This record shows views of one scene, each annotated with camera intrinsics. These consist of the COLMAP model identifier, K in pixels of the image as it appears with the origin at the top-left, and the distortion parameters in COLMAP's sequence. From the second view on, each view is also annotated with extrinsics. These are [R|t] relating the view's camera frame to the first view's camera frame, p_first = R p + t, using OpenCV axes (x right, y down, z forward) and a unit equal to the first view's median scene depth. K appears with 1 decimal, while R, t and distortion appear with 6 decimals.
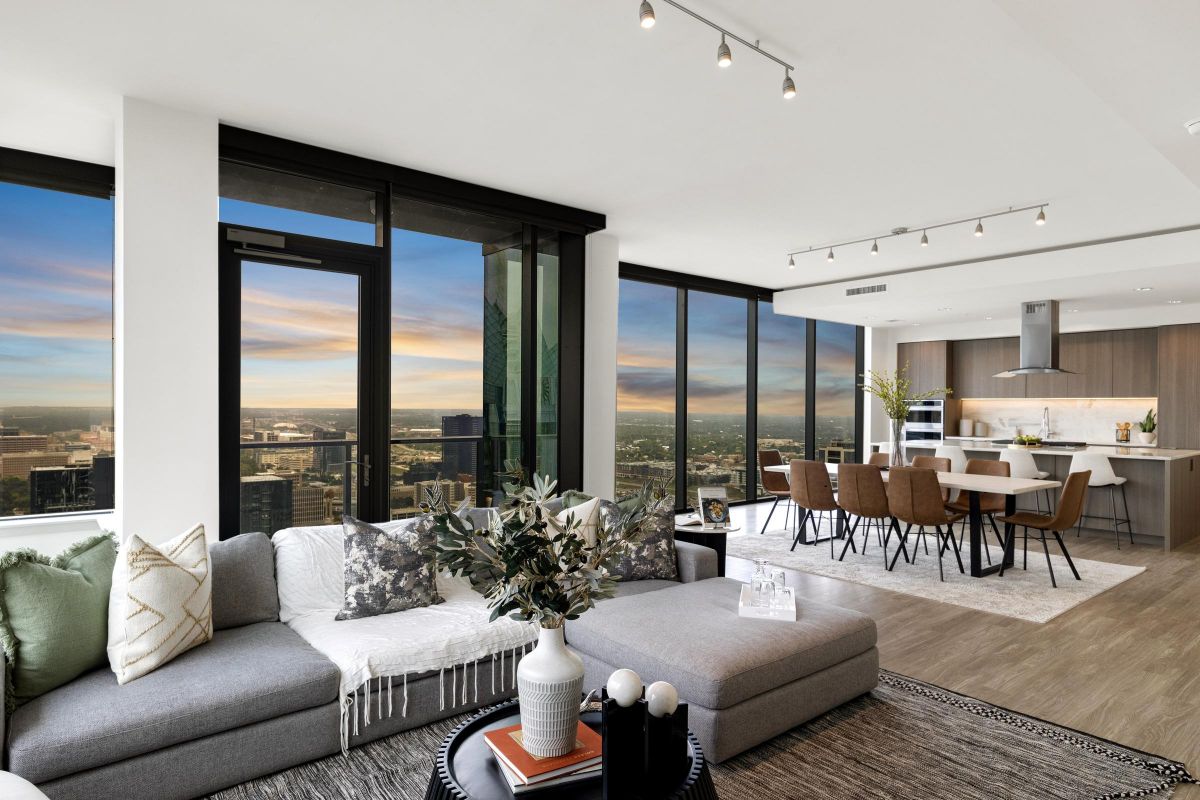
lens RADIAL K [[487.1, 0, 600.0], [0, 487.1, 400.0], [0, 0, 1]] dist [0.000828, -0.000058]
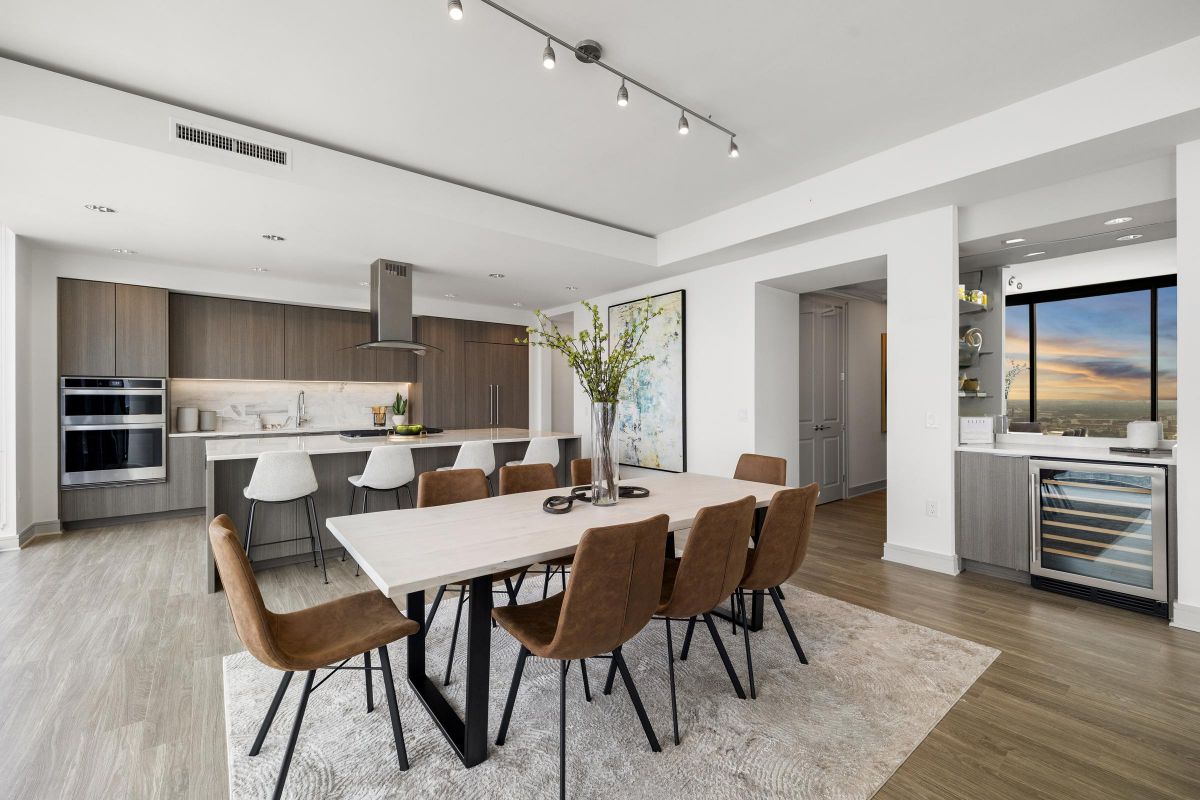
lens RADIAL K [[487.1, 0, 600.0], [0, 487.1, 400.0], [0, 0, 1]] dist [0.000828, -0.000058]
pose [[-0.030237, -0.011844, 0.999473, 0.034580], [-0.015862, 0.999810, 0.011368, 0.011875], [-0.999417, -0.015510, -0.030419, 0.467384]]
